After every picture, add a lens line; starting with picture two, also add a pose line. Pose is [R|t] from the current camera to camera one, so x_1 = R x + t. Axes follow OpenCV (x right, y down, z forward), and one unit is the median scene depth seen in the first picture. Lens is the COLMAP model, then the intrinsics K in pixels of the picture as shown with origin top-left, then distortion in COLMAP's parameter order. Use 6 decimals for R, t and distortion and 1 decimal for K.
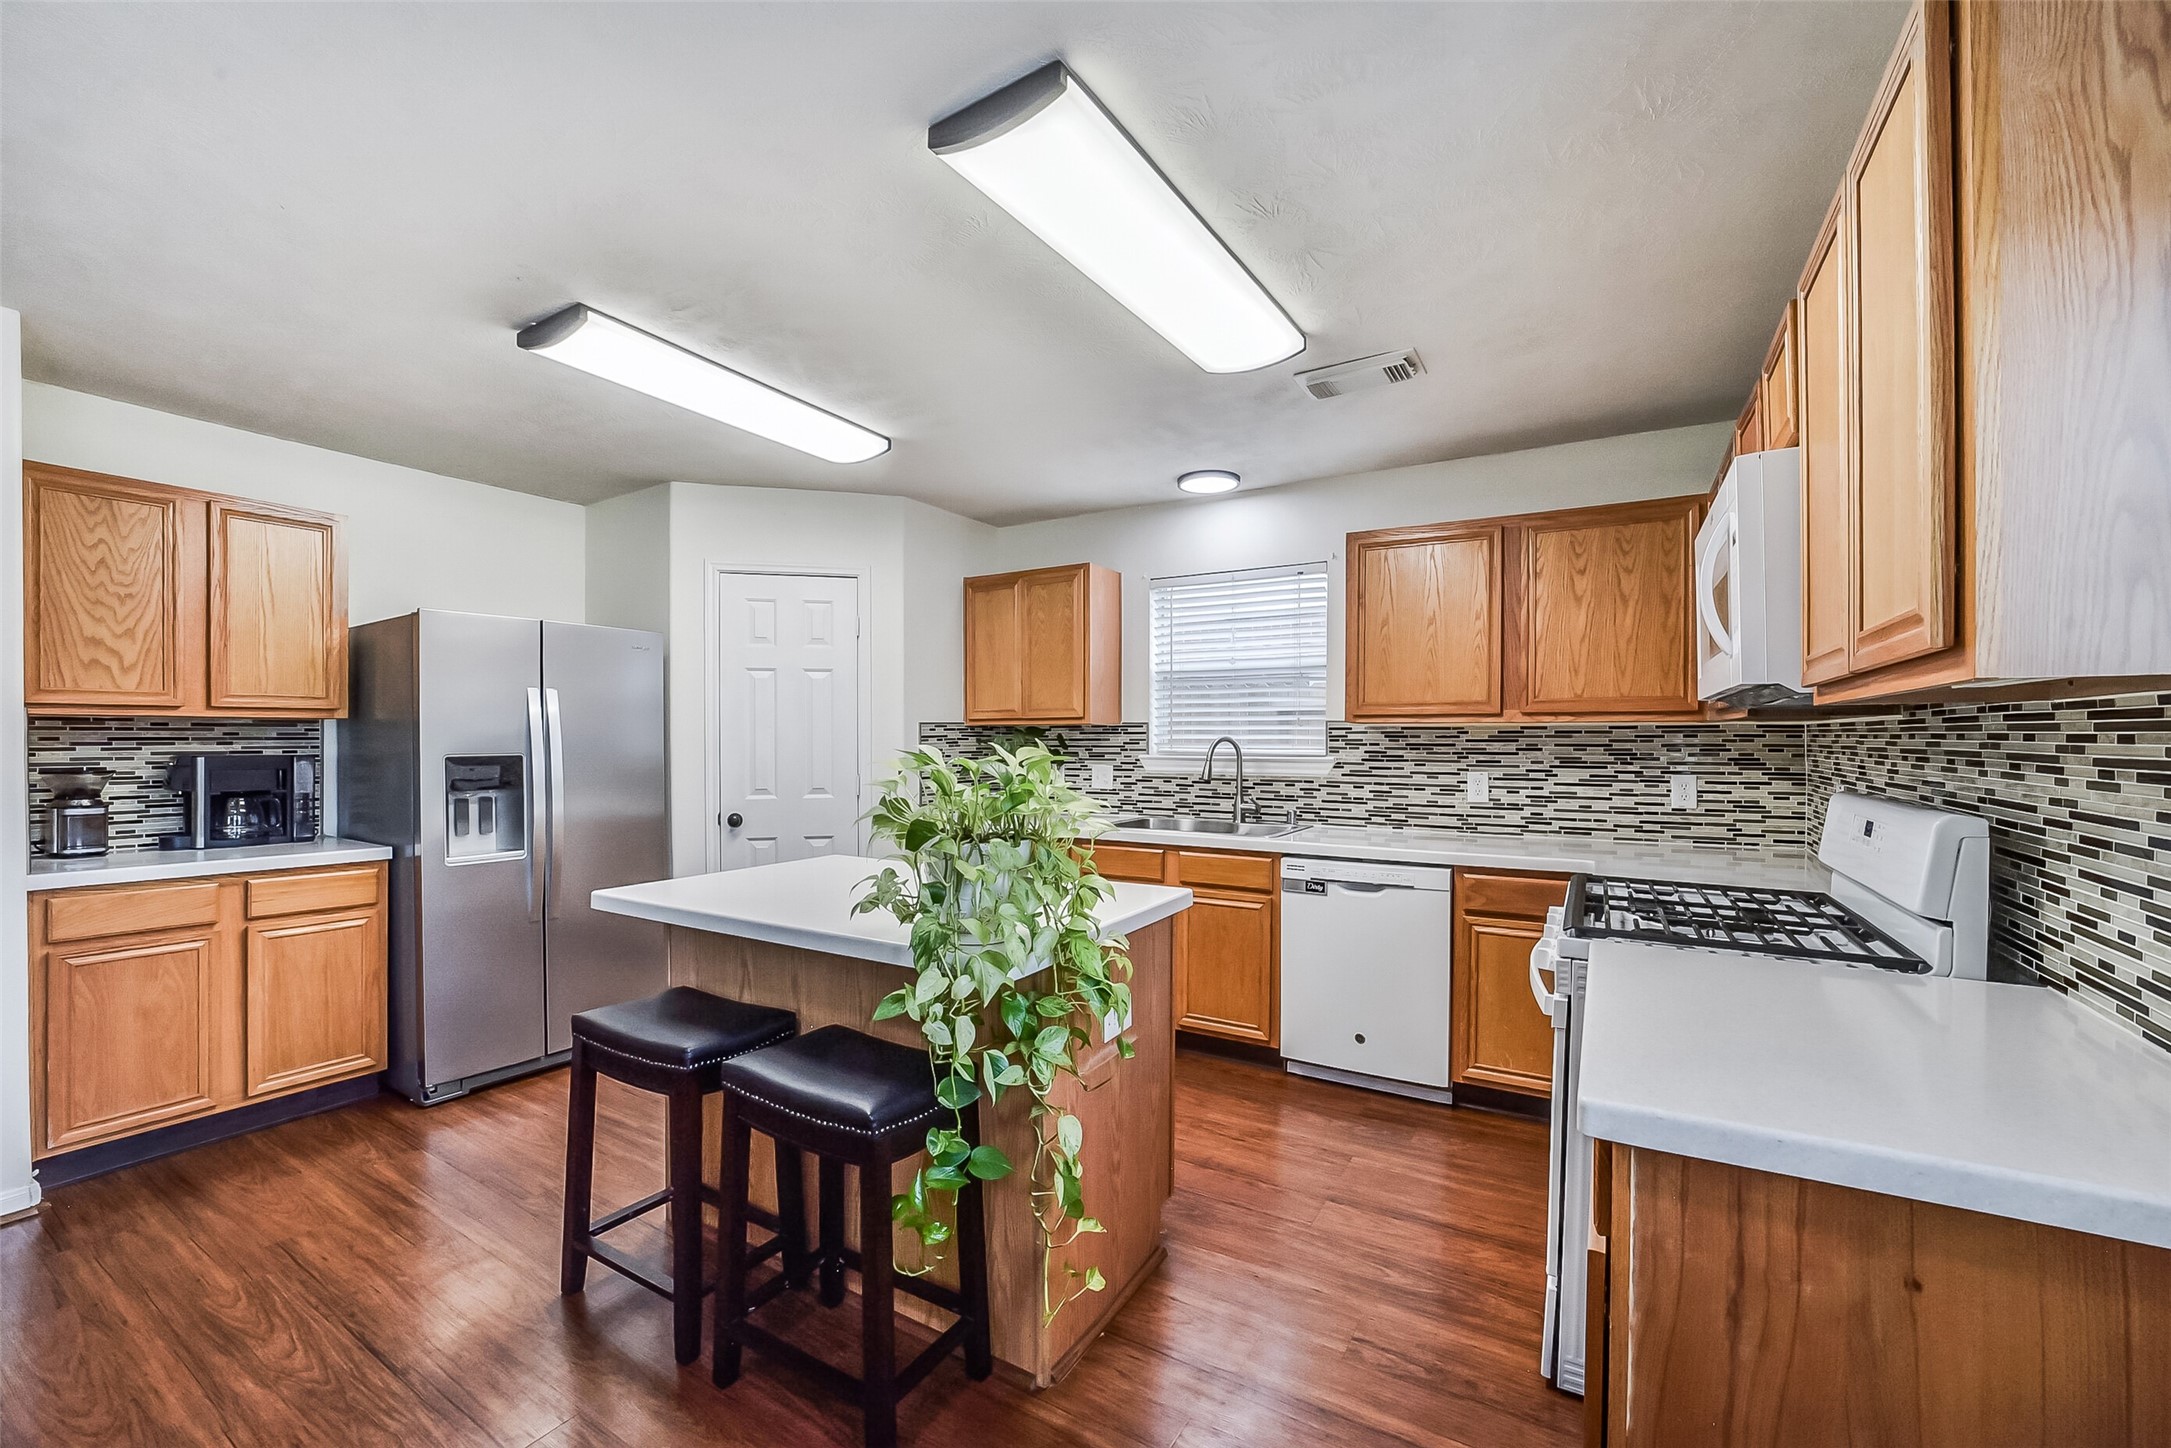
lens RADIAL K [[871.6, 0, 1088.8], [0, 871.6, 729.4], [0, 0, 1]] dist [-0.017467, 0.000199]
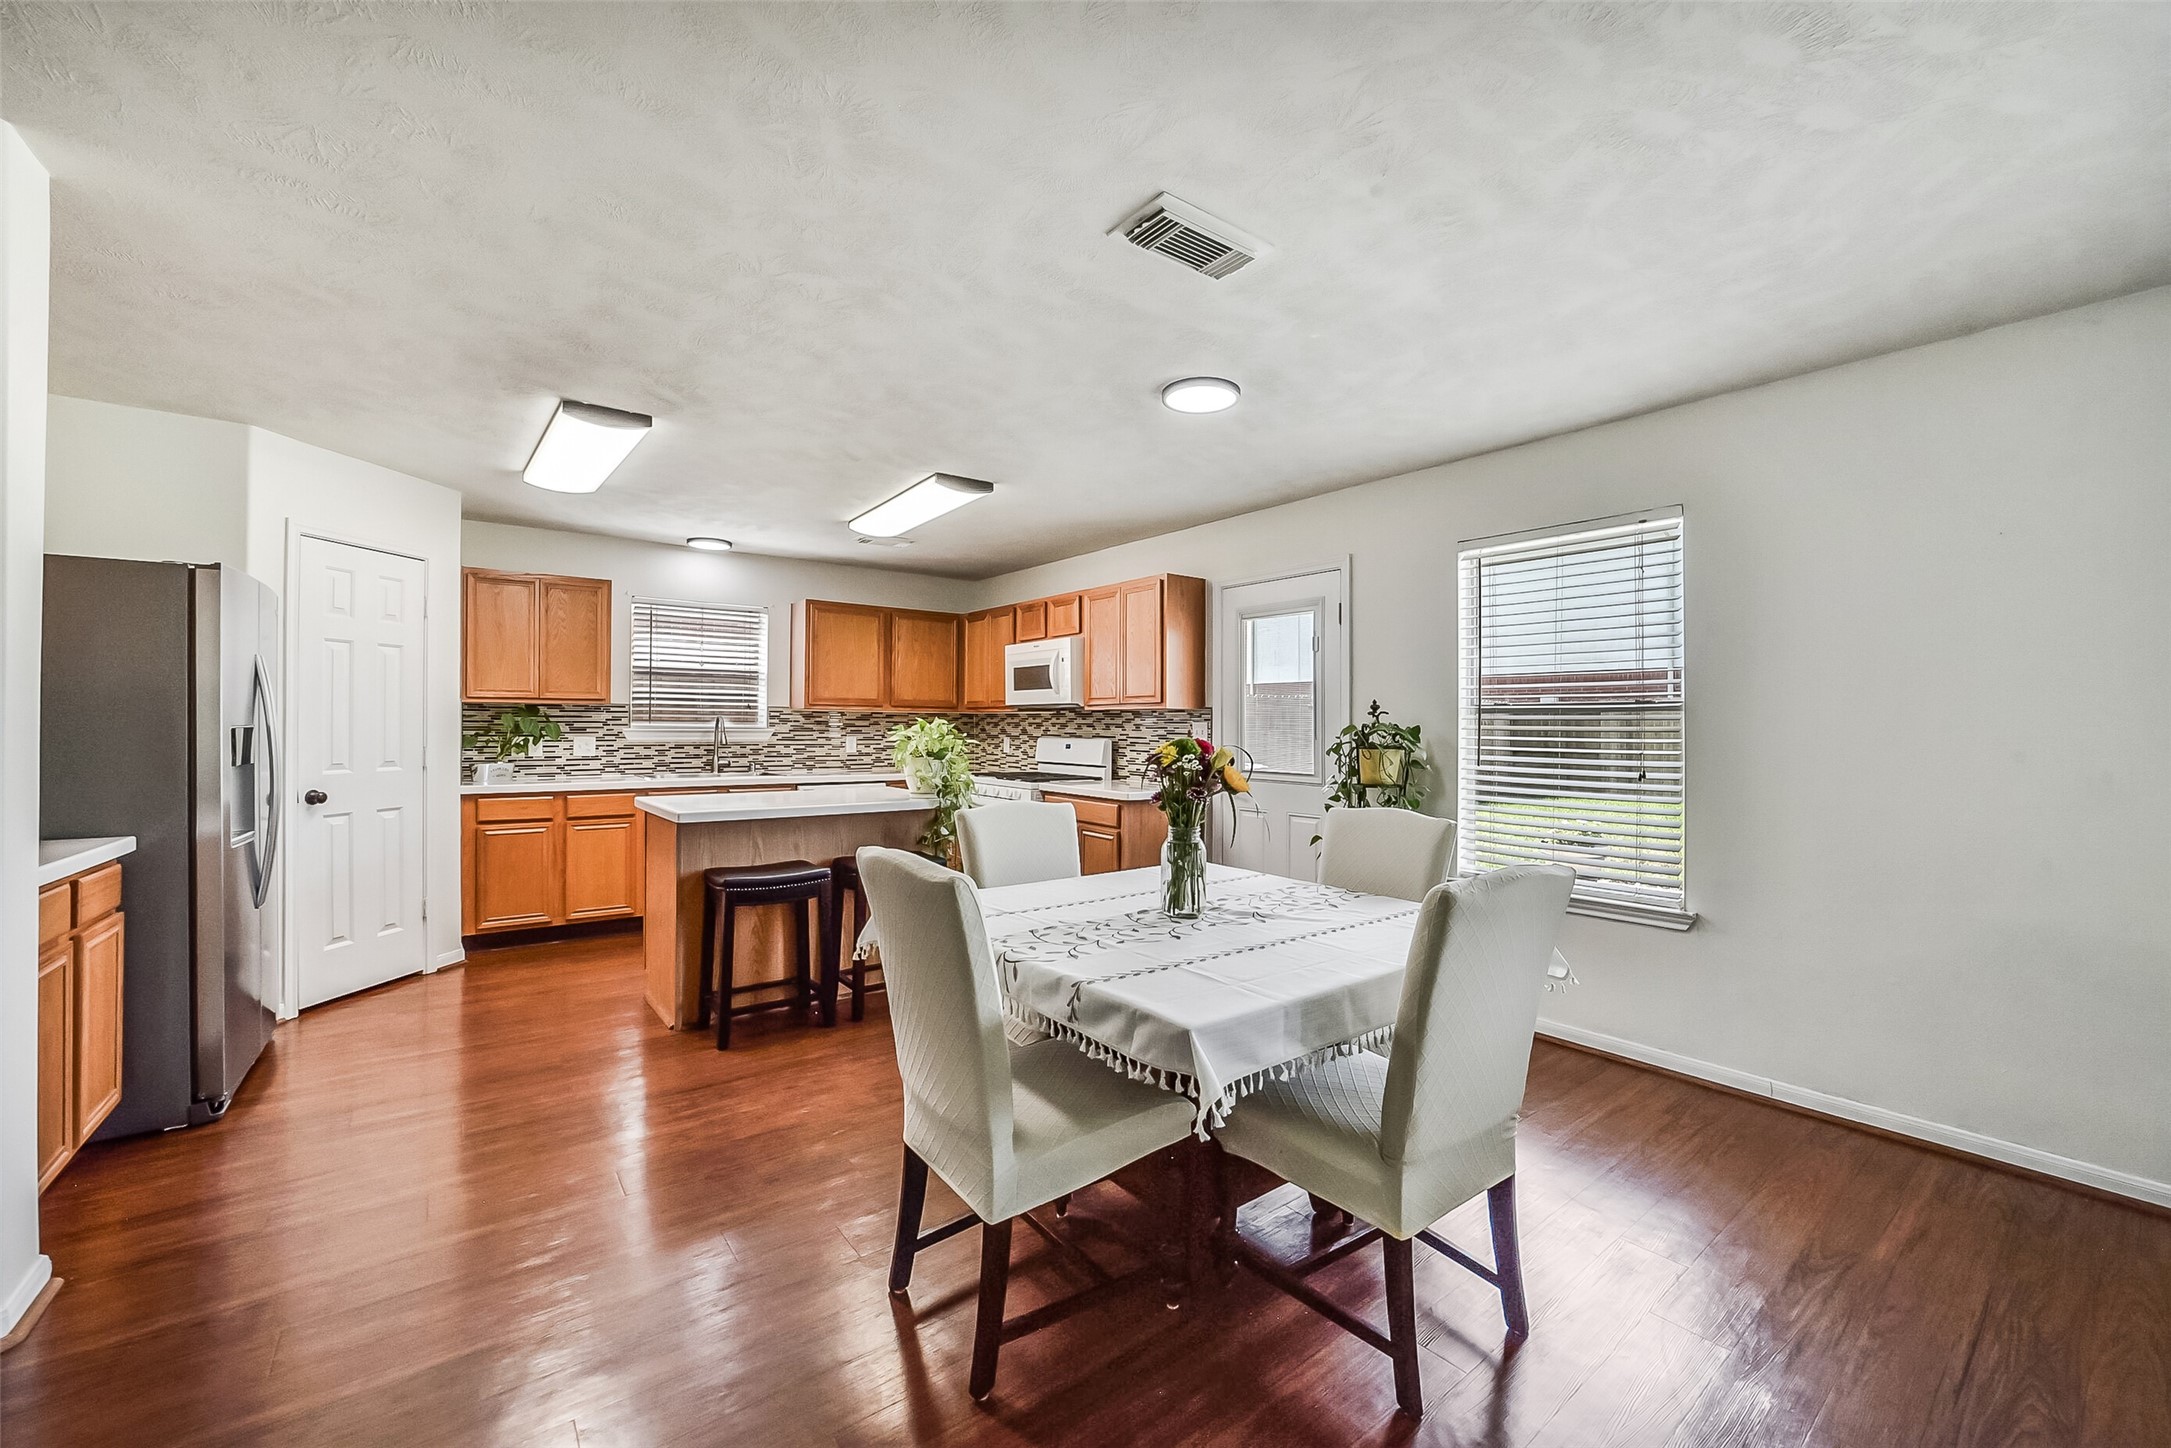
lens RADIAL K [[862.9, 0, 1092.5], [0, 862.9, 722.2], [0, 0, 1]] dist [-0.035939, 0.008389]
pose [[0.367594, 0.005927, 0.929967, -1.073132], [-0.016162, 0.999869, 0.000016, 0.010066], [-0.929846, -0.015036, 0.367642, -0.155372]]
